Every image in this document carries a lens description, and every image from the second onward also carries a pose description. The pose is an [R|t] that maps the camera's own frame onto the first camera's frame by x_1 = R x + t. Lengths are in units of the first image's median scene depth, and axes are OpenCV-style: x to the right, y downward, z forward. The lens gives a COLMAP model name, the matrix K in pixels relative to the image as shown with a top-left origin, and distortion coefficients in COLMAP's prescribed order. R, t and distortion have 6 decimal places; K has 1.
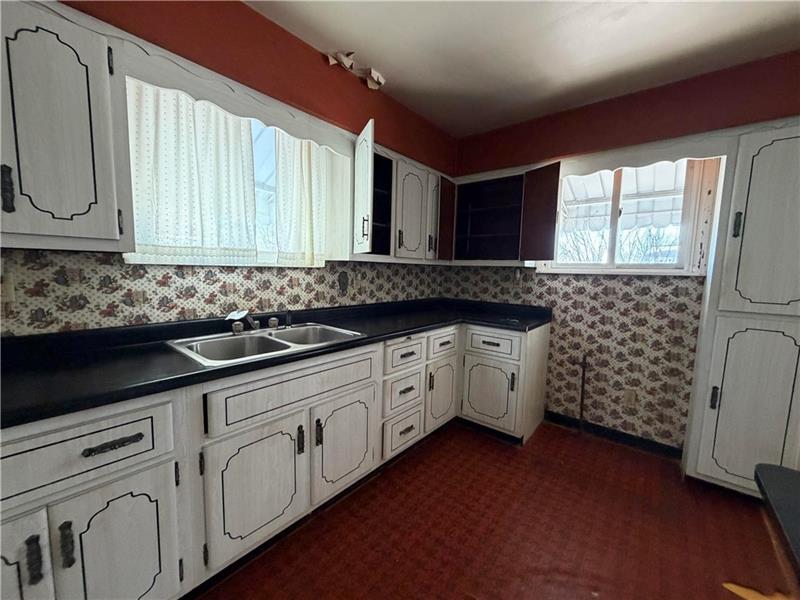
lens RADIAL K [[317.7, 0, 400.7], [0, 317.7, 300.4], [0, 0, 1]] dist [-0.000957, 0.000078]
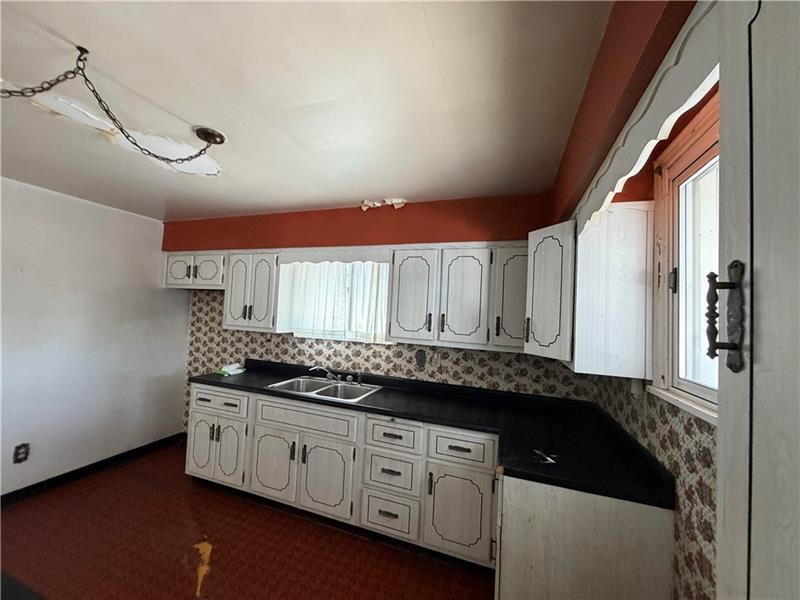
lens RADIAL K [[317.7, 0, 395.3], [0, 317.7, 300.0], [0, 0, 1]] dist [-0.000957, 0.000078]
pose [[0.341276, -0.048321, -0.938720, 1.019785], [-0.135660, 0.985690, -0.100059, -0.164309], [0.930122, 0.161494, 0.329837, 0.593393]]
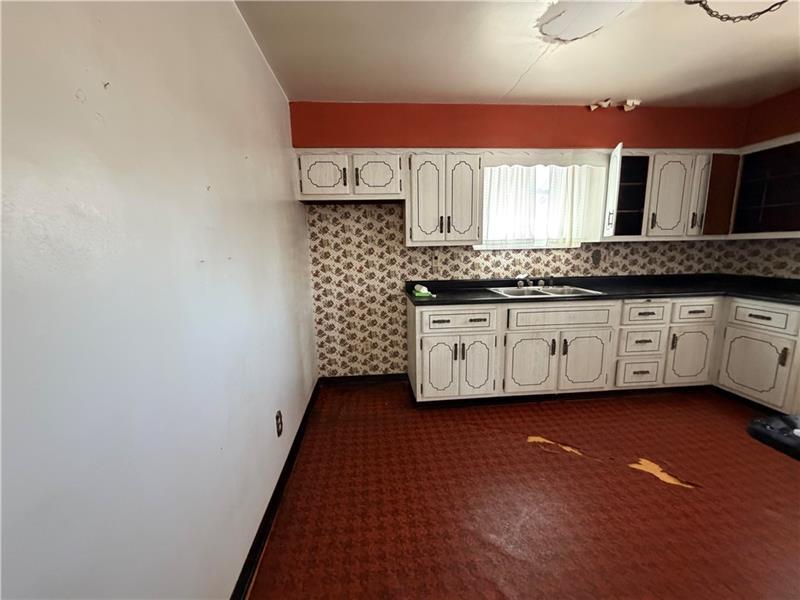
lens RADIAL K [[317.7, 0, 397.8], [0, 317.7, 300.6], [0, 0, 1]] dist [-0.000957, 0.000078]
pose [[0.701684, 0.076066, -0.708416, 0.219978], [-0.033891, 0.996723, 0.073453, 0.058137], [0.711681, -0.027532, 0.701963, -0.604905]]
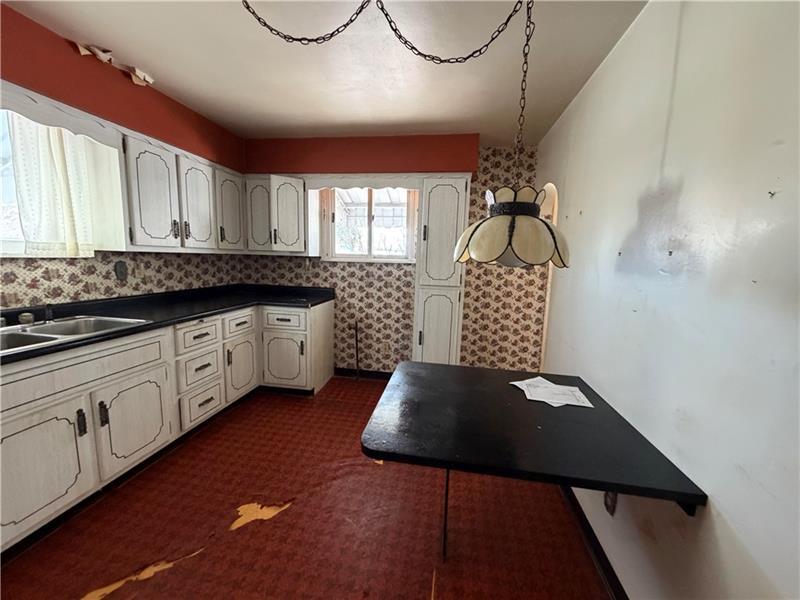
lens RADIAL K [[317.7, 0, 399.7], [0, 317.7, 301.0], [0, 0, 1]] dist [-0.000957, 0.000078]
pose [[0.862996, -0.067912, 0.500626, 0.073872], [0.041422, 0.997099, 0.063857, 0.004686], [-0.503511, -0.034371, 0.863305, -0.322859]]
